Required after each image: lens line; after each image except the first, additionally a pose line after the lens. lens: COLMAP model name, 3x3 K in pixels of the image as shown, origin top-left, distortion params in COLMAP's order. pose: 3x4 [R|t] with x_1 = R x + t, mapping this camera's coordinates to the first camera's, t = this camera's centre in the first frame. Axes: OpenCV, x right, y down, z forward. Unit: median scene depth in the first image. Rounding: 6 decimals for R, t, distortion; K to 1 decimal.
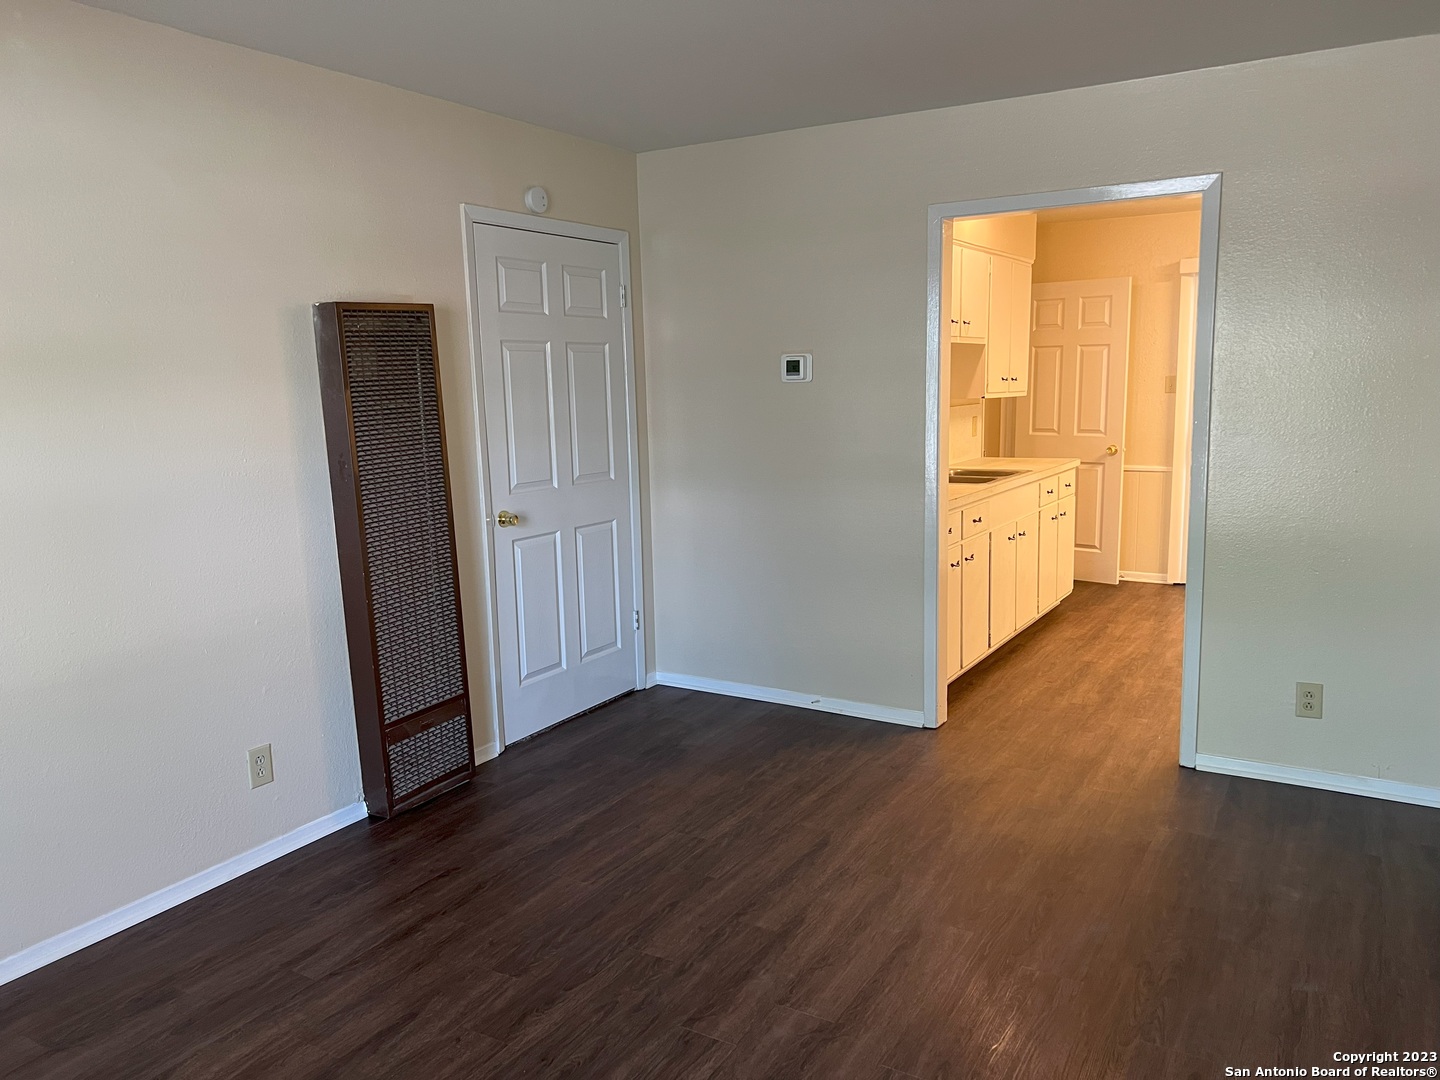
lens RADIAL K [[1071.1, 0, 718.6], [0, 1071.1, 543.5], [0, 0, 1]] dist [0.015128, -0.017526]
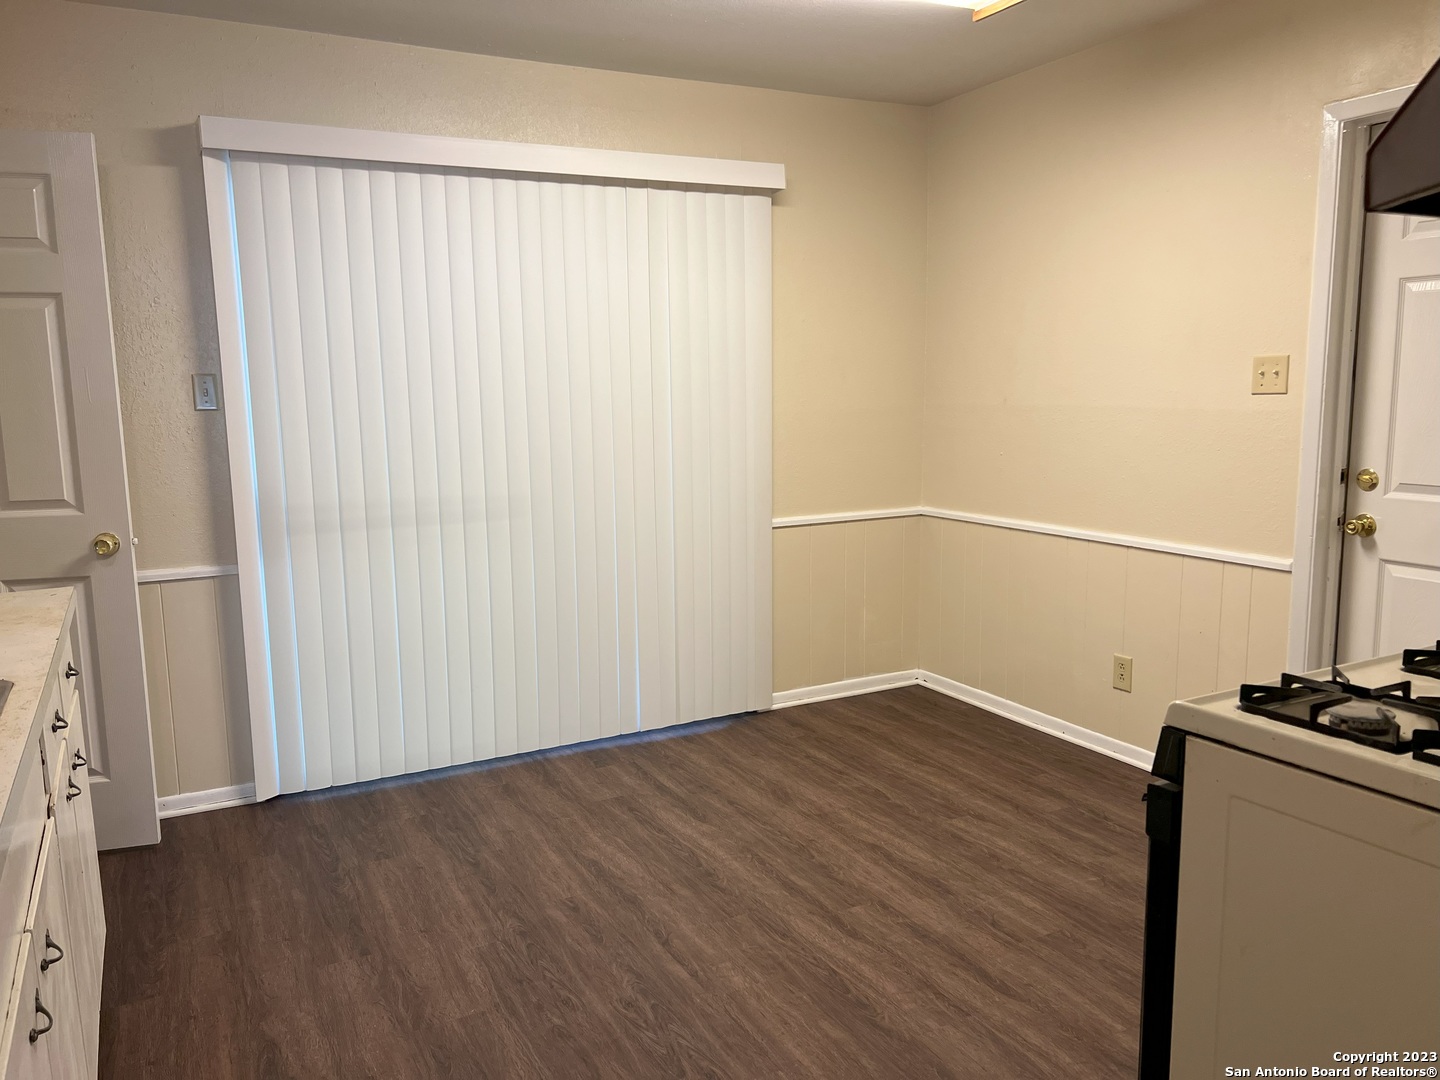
lens RADIAL K [[1071.1, 0, 722.9], [0, 1071.1, 540.0], [0, 0, 1]] dist [0.015128, -0.017526]
pose [[0.504771, -0.121477, 0.854663, 0.128660], [0.146615, 0.987730, 0.053798, -0.077237], [-0.850711, 0.098150, 0.516388, 0.579069]]
